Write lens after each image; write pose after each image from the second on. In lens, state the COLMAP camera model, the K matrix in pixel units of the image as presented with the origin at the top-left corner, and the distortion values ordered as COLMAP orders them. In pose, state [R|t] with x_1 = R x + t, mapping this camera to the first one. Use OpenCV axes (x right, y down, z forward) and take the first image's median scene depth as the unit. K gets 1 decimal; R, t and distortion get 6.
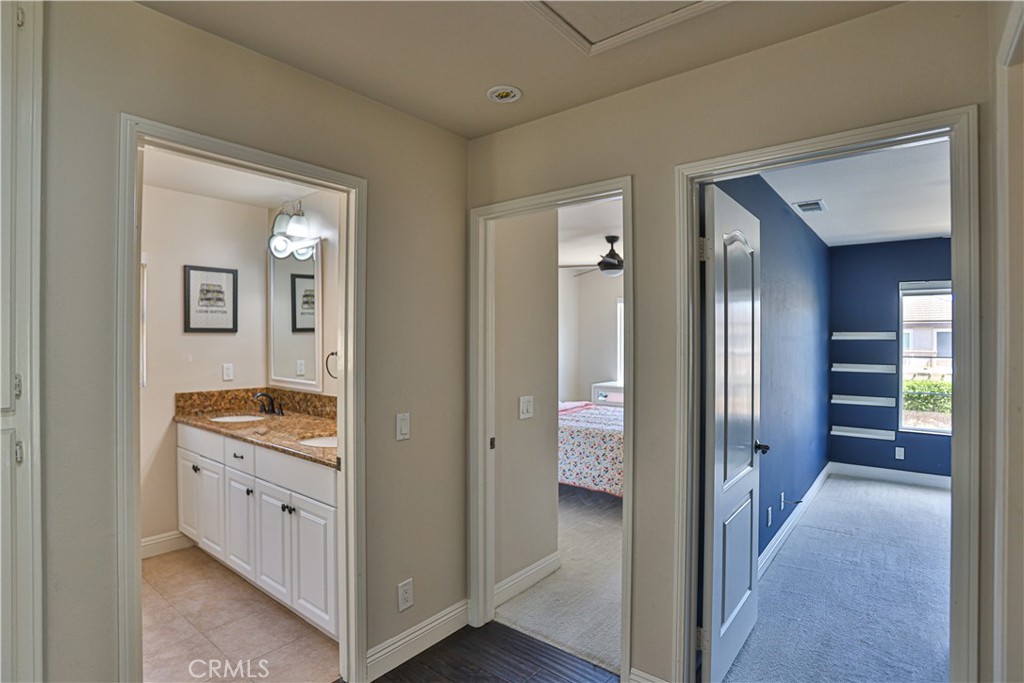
lens RADIAL K [[515.4, 0, 509.3], [0, 515.4, 342.3], [0, 0, 1]] dist [-0.062613, 0.023189]
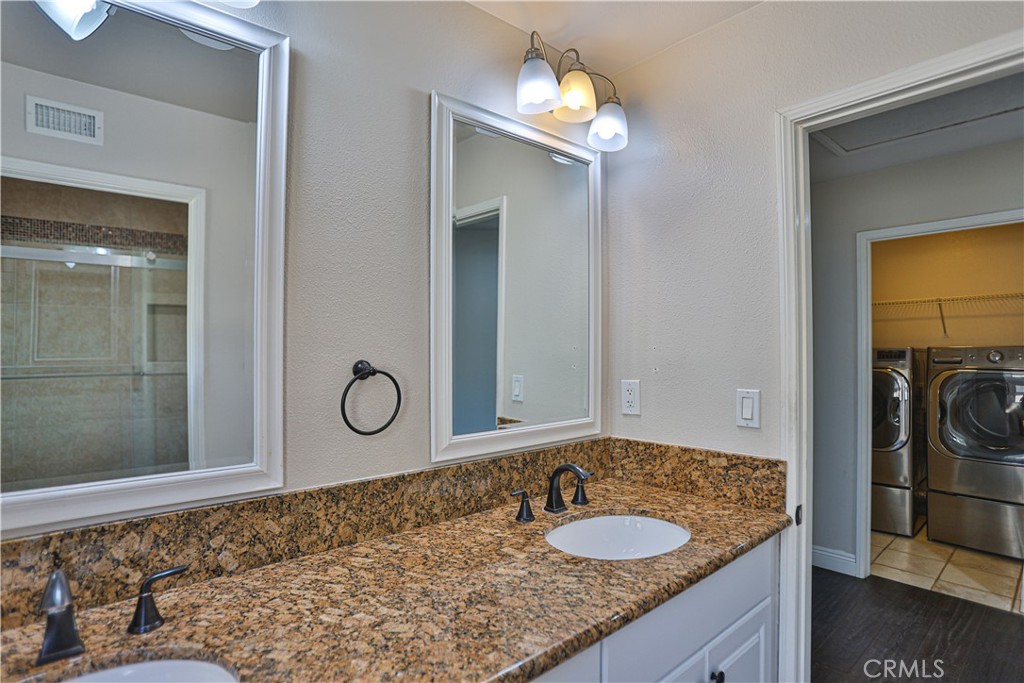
lens RADIAL K [[515.4, 0, 510.0], [0, 515.4, 340.3], [0, 0, 1]] dist [-0.062613, 0.023189]
pose [[0.183412, 0.006167, 0.983017, -0.670174], [-0.001503, 0.999981, -0.005992, 0.001903], [-0.983035, -0.000379, 0.183418, 0.788510]]
